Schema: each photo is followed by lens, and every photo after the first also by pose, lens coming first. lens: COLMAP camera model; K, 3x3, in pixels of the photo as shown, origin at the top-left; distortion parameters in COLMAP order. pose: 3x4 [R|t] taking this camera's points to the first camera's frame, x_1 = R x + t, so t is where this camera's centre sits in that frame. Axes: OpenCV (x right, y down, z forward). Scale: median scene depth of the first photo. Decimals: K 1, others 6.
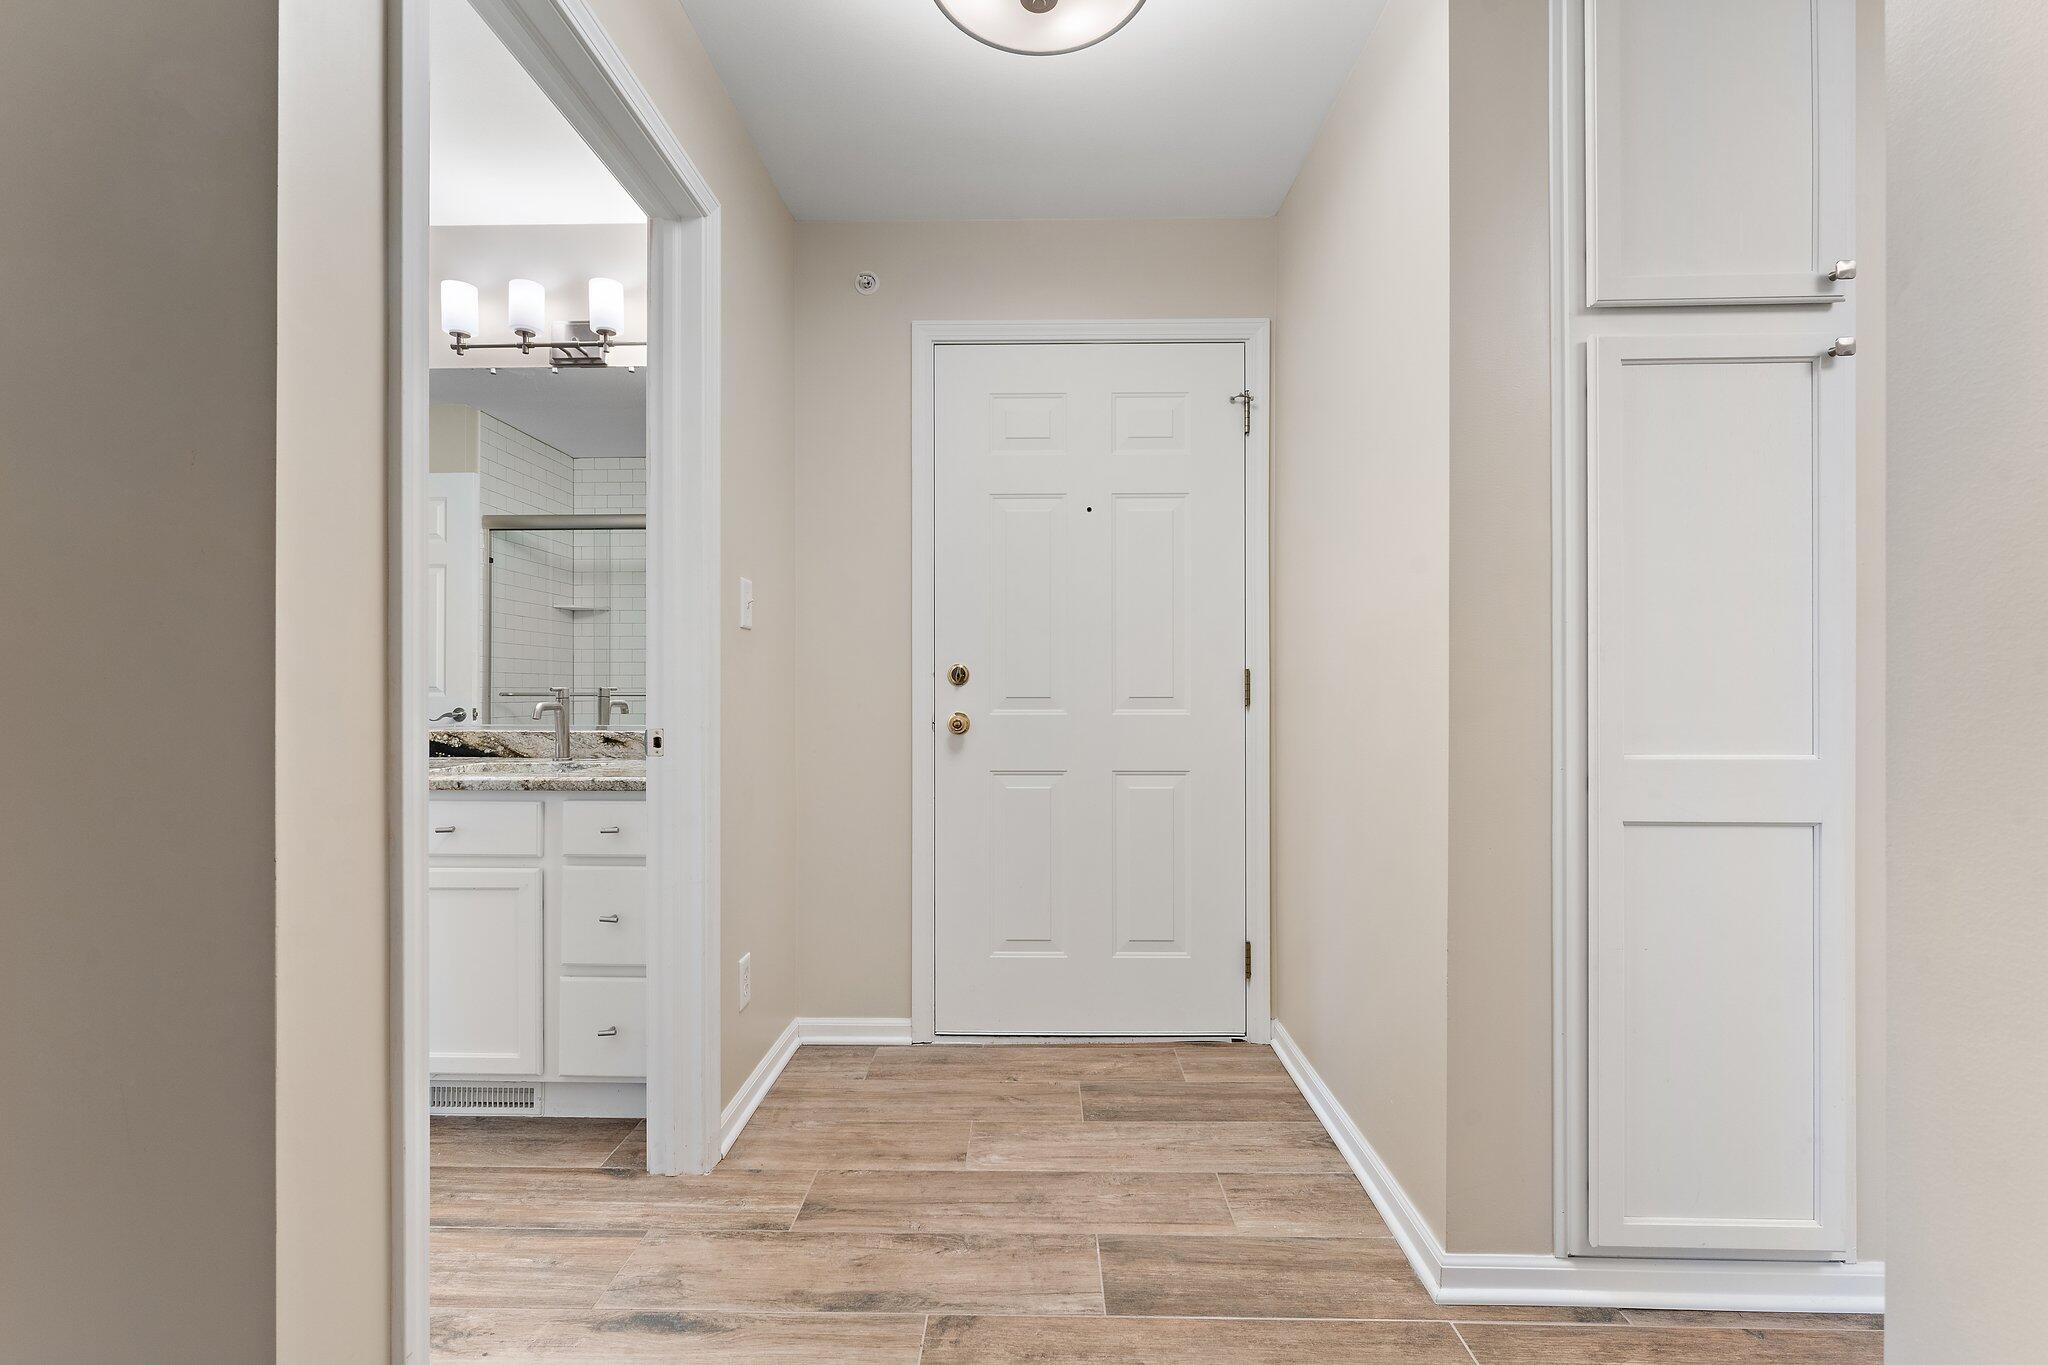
lens RADIAL K [[876.1, 0, 1024.0], [0, 876.1, 682.5], [0, 0, 1]] dist [-0.027348, -0.000006]
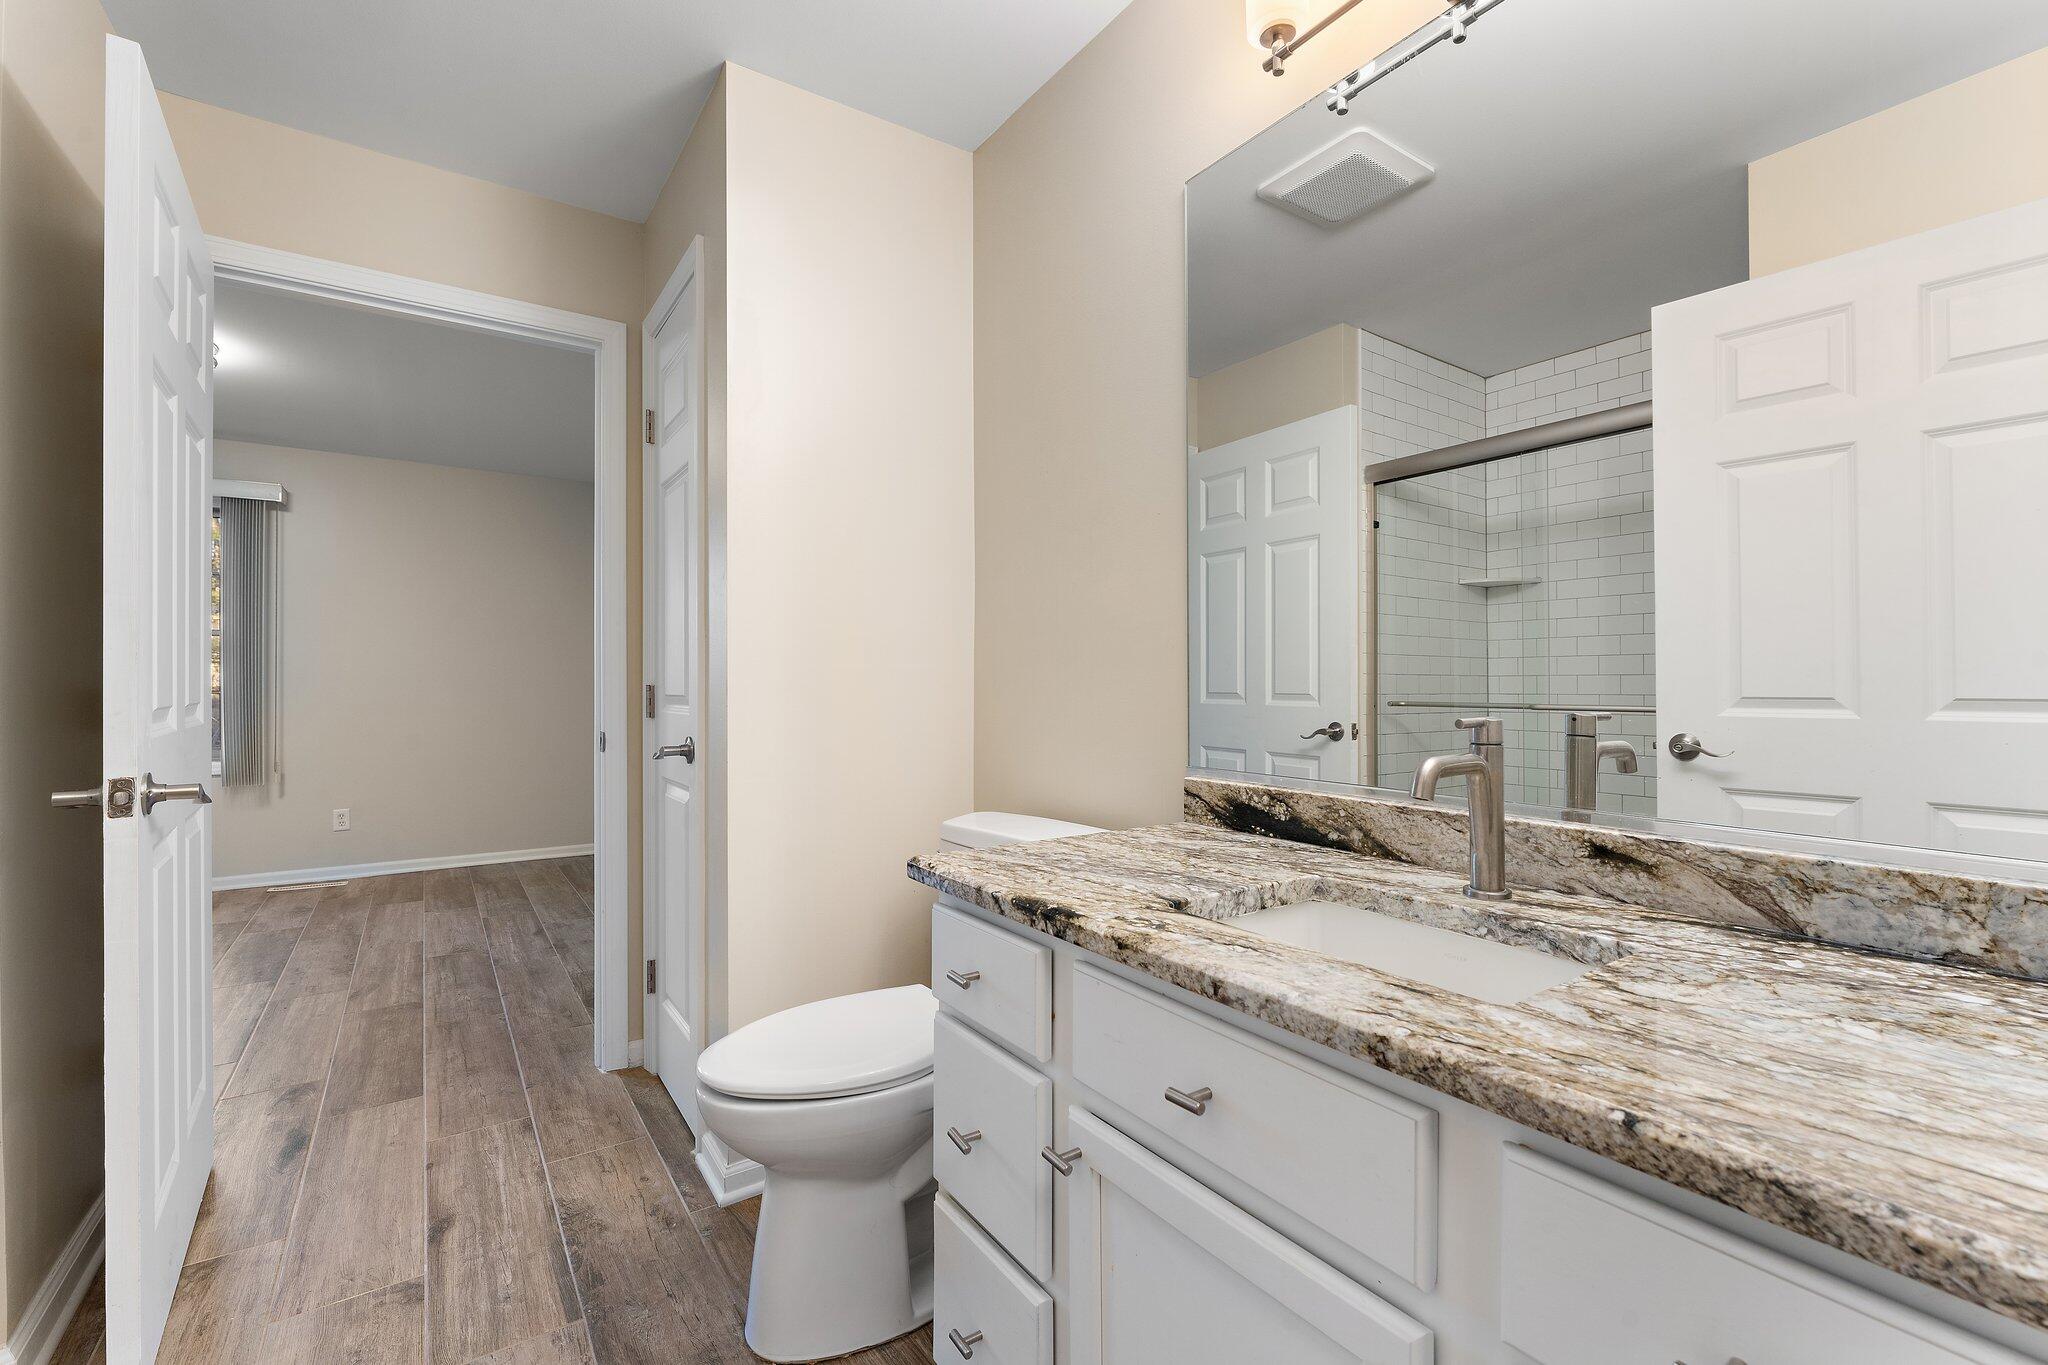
lens RADIAL K [[881.9, 0, 1024.0], [0, 881.9, 682.5], [0, 0, 1]] dist [-0.002908, -0.000007]
pose [[0.577751, -0.002576, -0.816209, -0.303853], [0.005365, 0.999985, 0.000641, -0.011790], [0.816195, -0.004750, 0.577757, 0.556822]]
